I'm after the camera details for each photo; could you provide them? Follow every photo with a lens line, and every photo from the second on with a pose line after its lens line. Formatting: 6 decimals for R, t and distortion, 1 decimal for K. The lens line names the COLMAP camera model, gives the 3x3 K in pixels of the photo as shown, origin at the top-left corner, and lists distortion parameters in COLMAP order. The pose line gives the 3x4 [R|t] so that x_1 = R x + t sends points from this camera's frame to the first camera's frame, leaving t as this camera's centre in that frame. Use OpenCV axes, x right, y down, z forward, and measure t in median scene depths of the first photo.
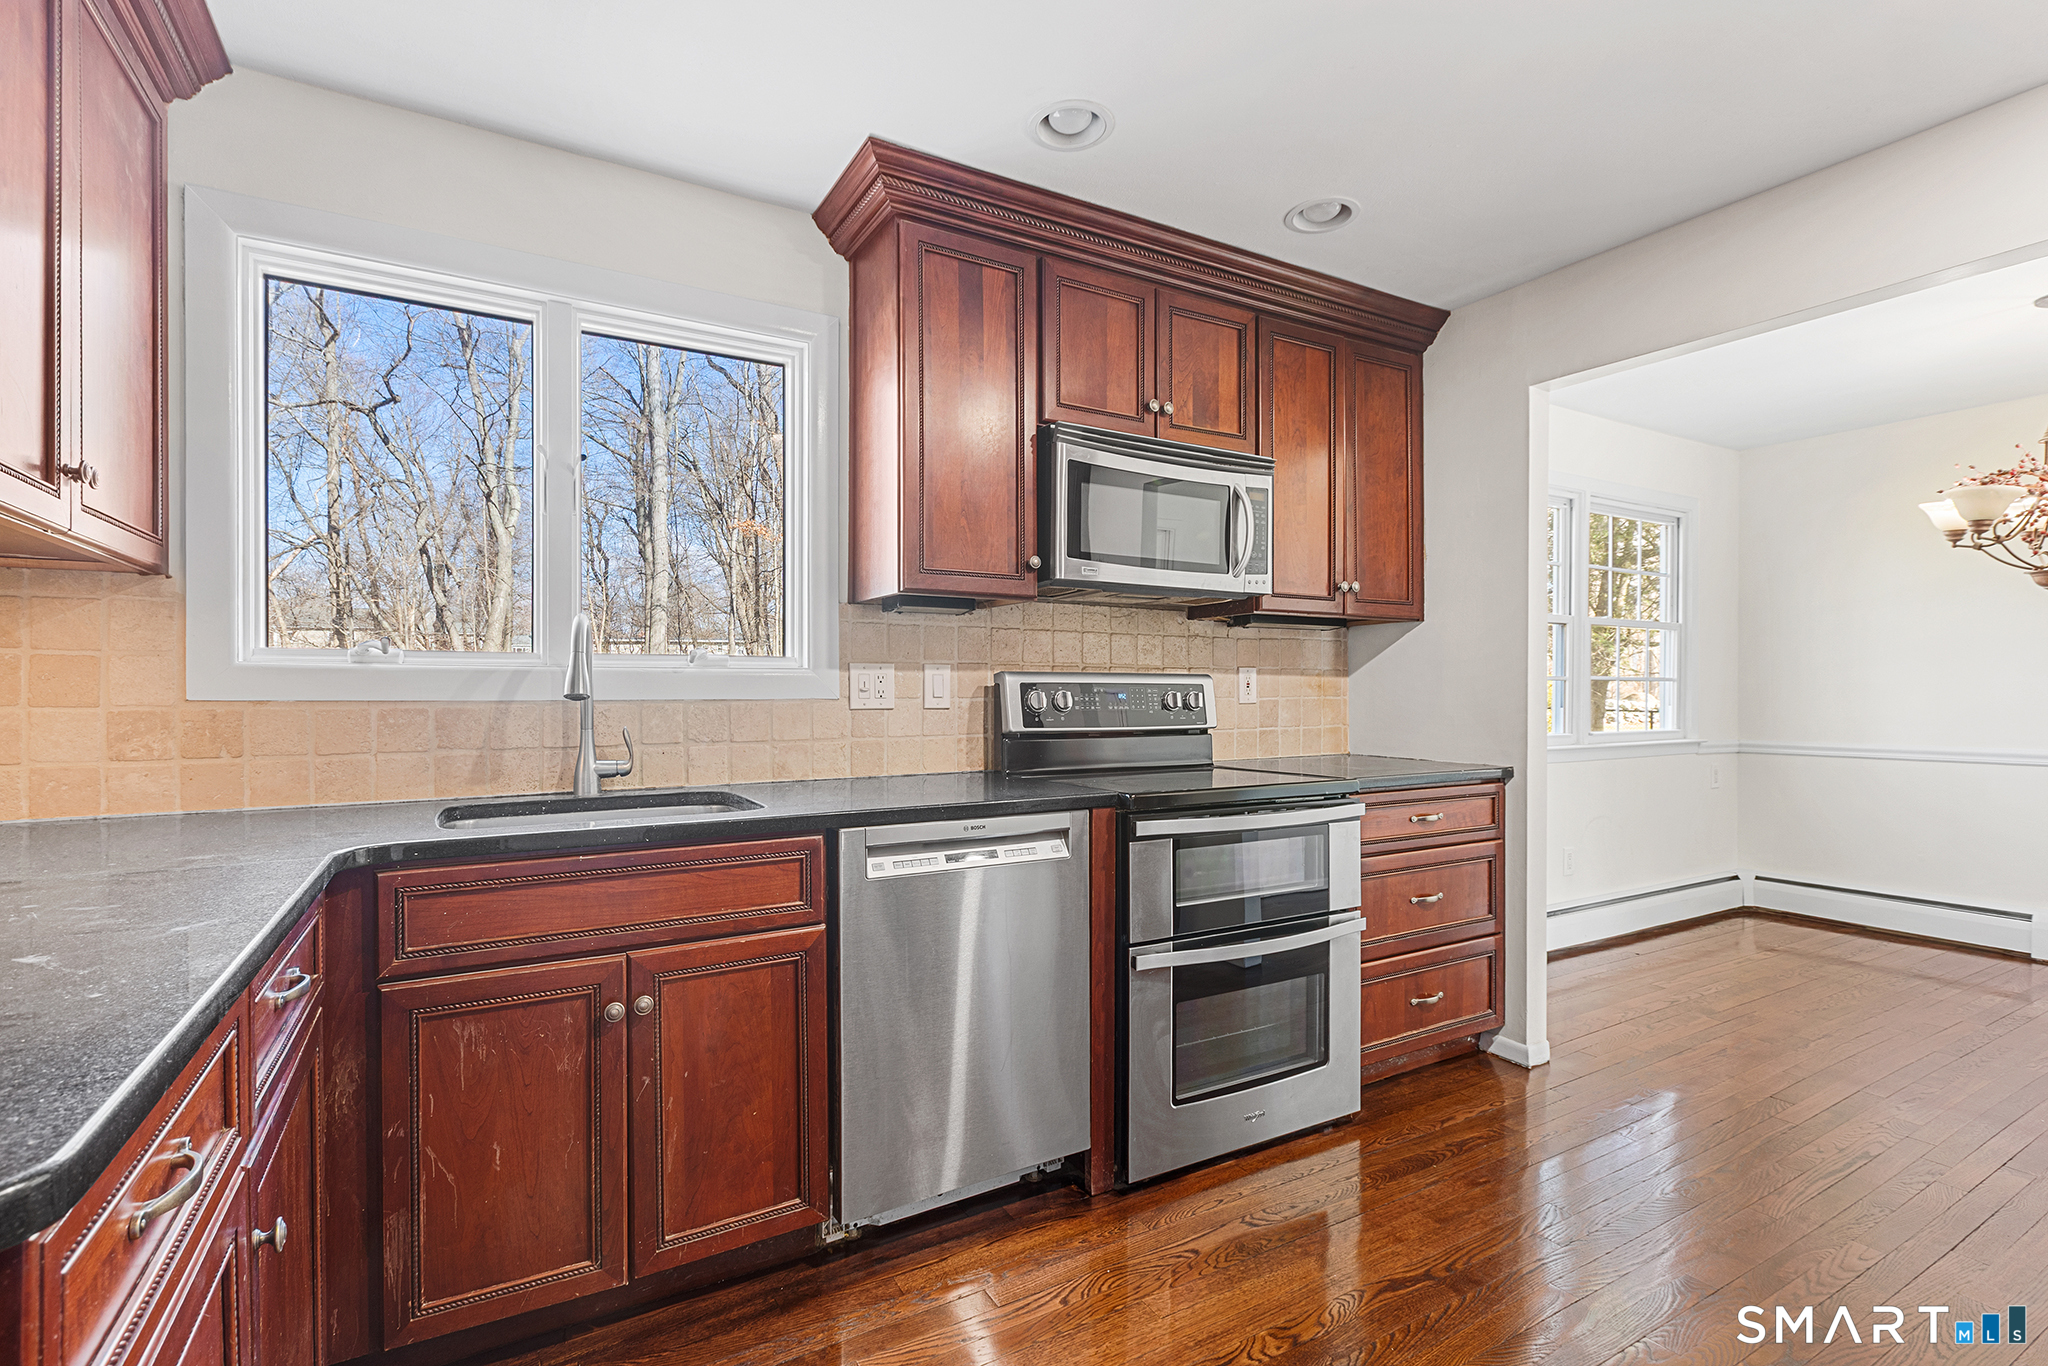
lens RADIAL K [[931.3, 0, 1011.4], [0, 931.3, 689.3], [0, 0, 1]] dist [-0.000288, -0.000953]
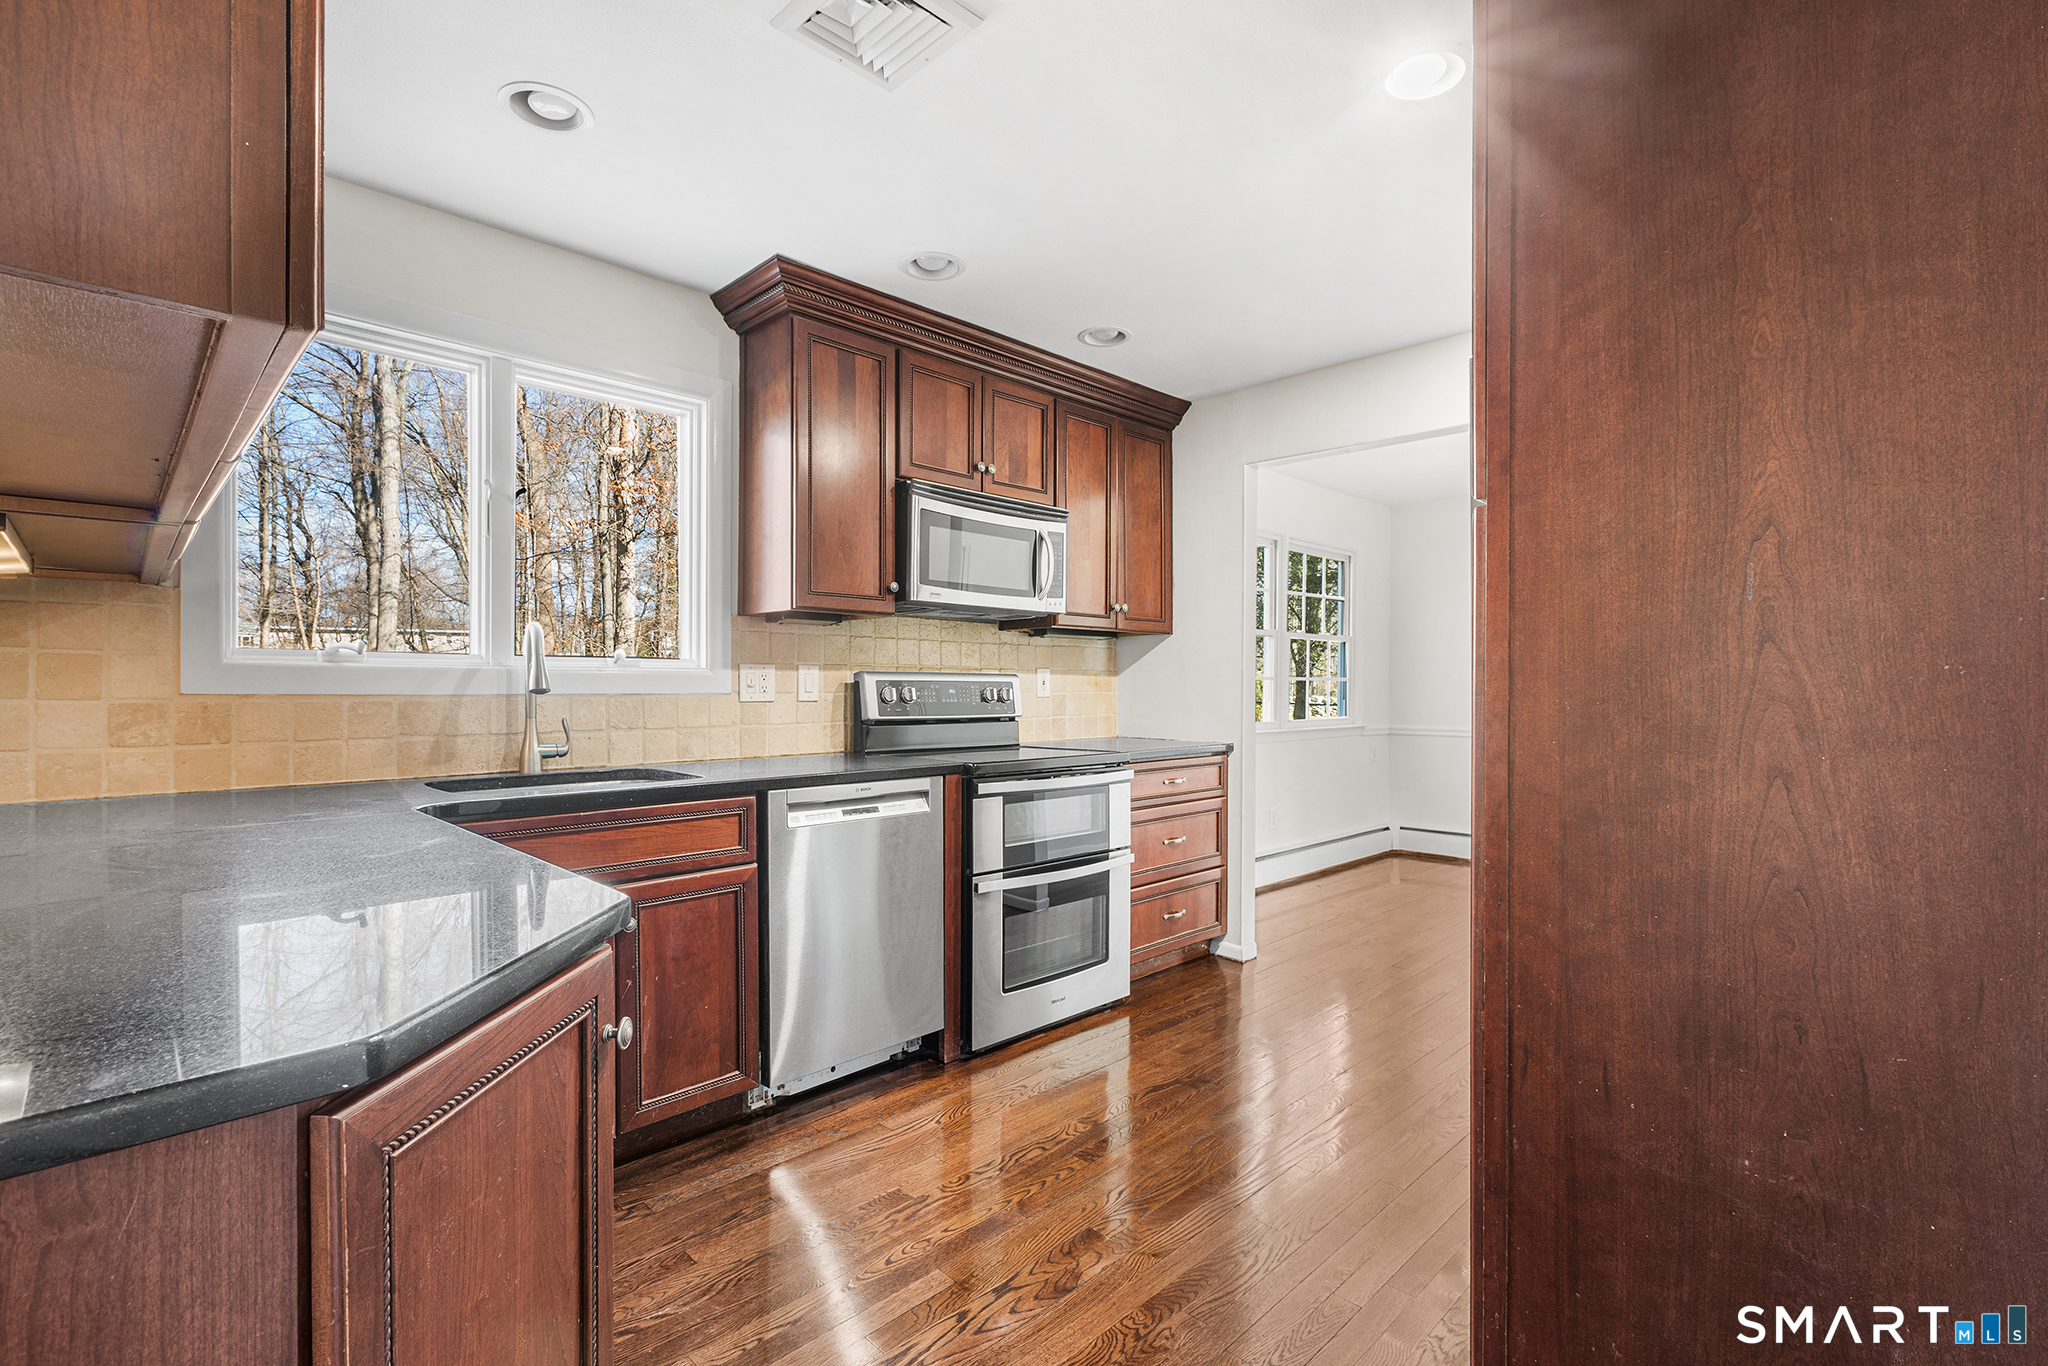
lens RADIAL K [[931.3, 0, 1013.9], [0, 931.3, 688.9], [0, 0, 1]] dist [-0.000288, -0.000953]
pose [[0.967690, 0.001353, 0.252140, -0.141042], [-0.002276, 0.999992, 0.003369, -0.000404], [-0.252134, -0.003834, 0.967685, -0.289707]]
